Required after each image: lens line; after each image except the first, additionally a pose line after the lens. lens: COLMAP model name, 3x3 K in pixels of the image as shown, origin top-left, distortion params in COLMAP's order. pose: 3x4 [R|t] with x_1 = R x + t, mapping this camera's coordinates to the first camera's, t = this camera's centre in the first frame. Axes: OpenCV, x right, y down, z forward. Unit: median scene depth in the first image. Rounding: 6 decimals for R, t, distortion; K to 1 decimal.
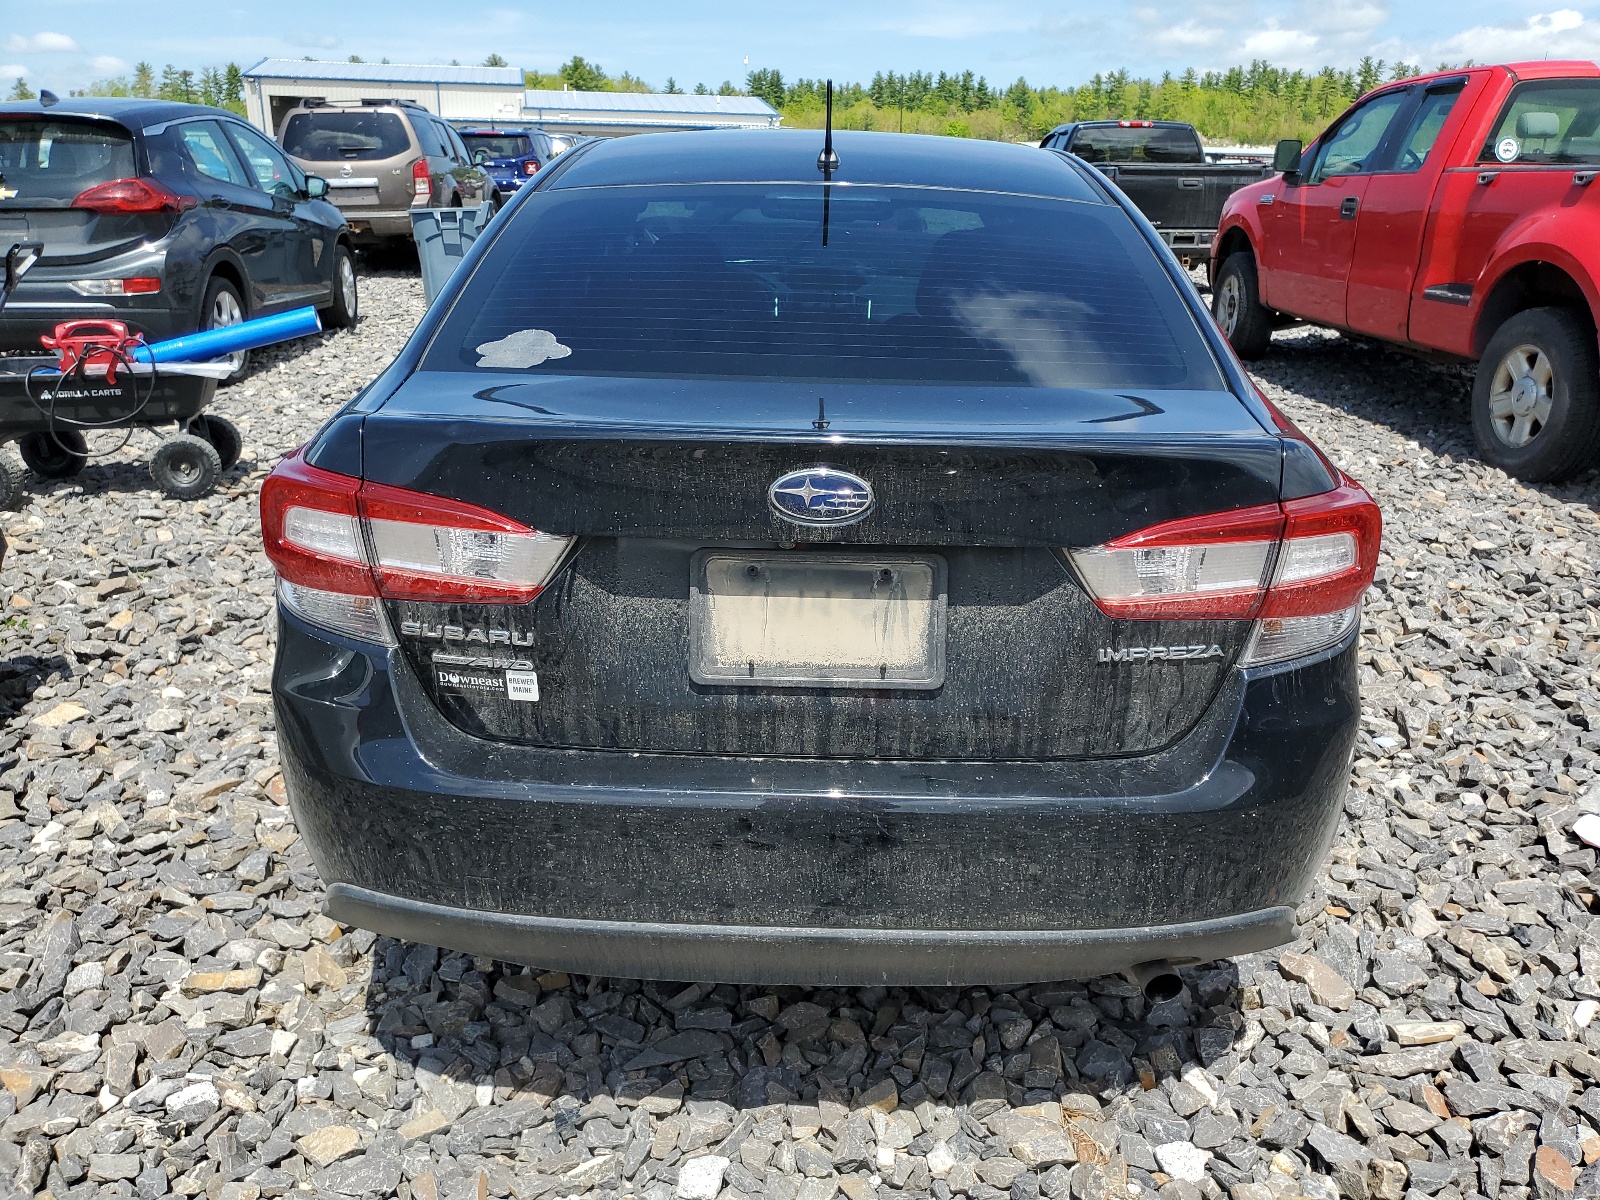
lens RADIAL K [[1217.0, 0, 799.8], [0, 1217.0, 599.7], [0, 0, 1]] dist [-0.004167, -0.001505]
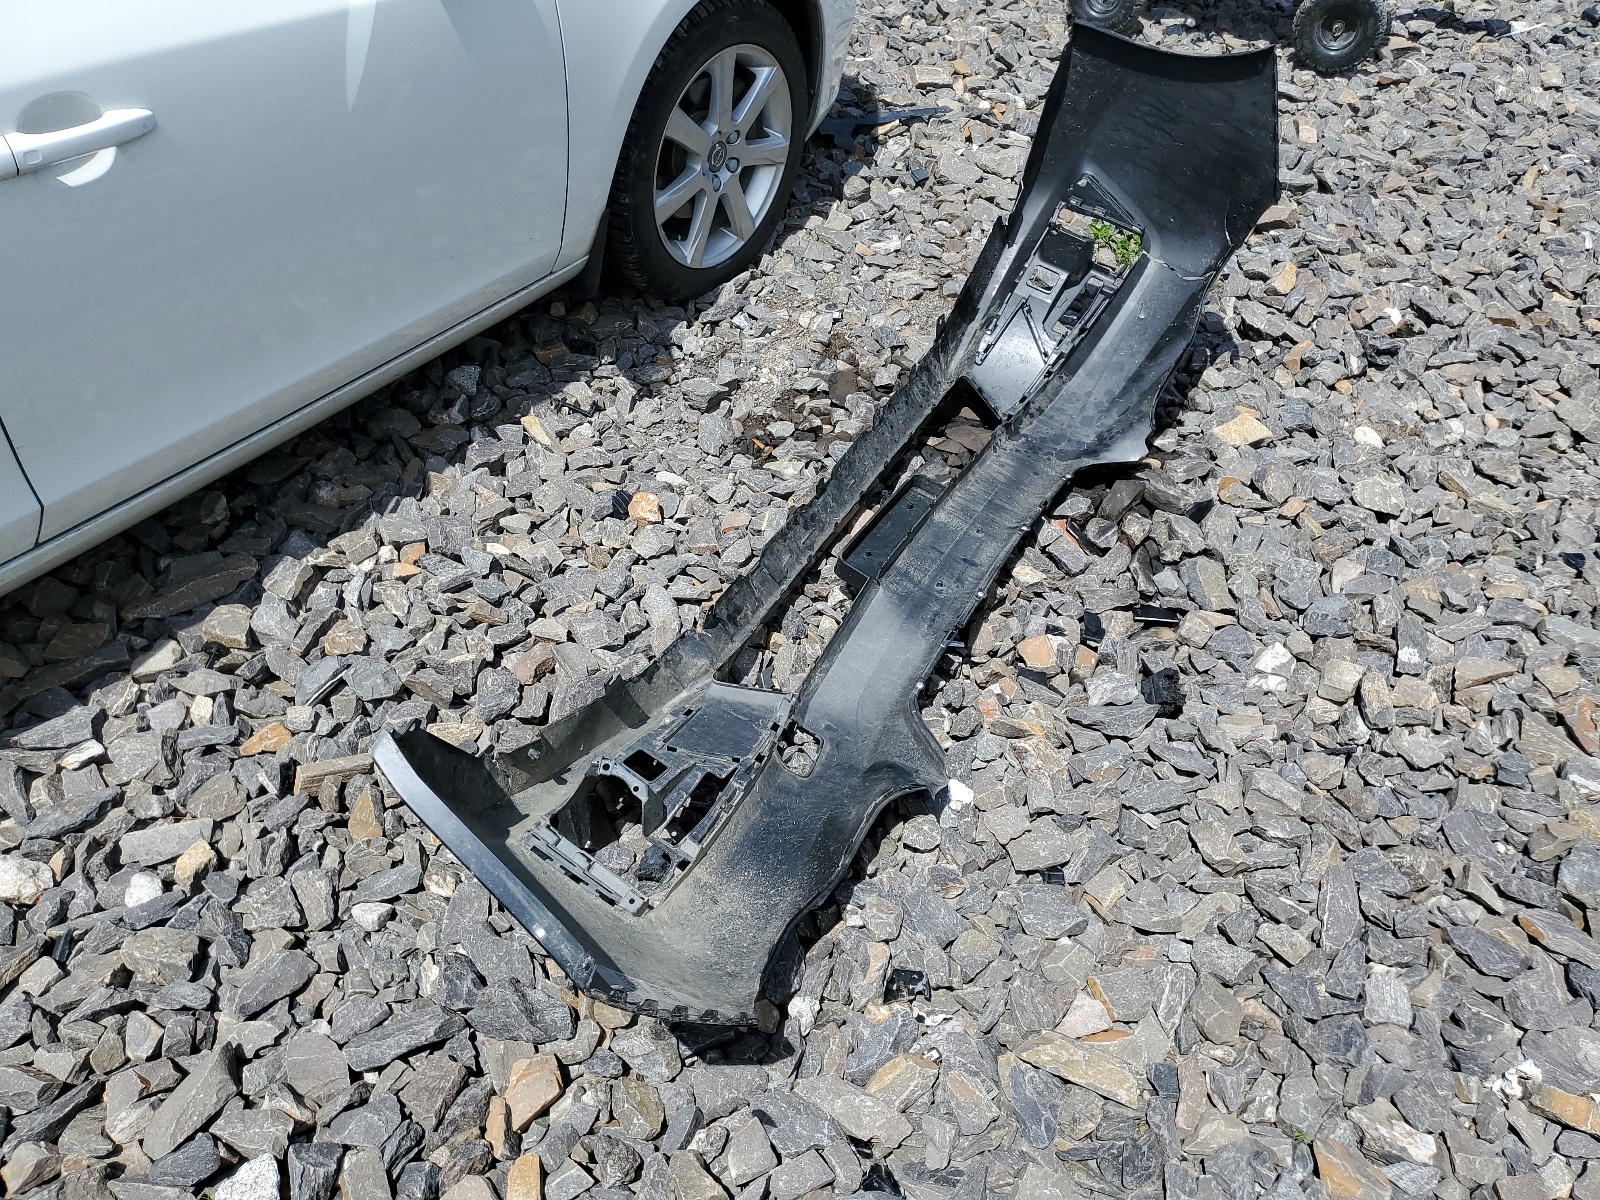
lens RADIAL K [[1217.0, 0, 800.5], [0, 1217.0, 599.7], [0, 0, 1]] dist [-0.004167, -0.001505]
pose [[0.791542, 0.438257, -0.425901, -0.345757], [-0.237783, 0.862876, 0.445988, -0.069625], [0.562957, -0.251746, 0.787212, 0.153343]]
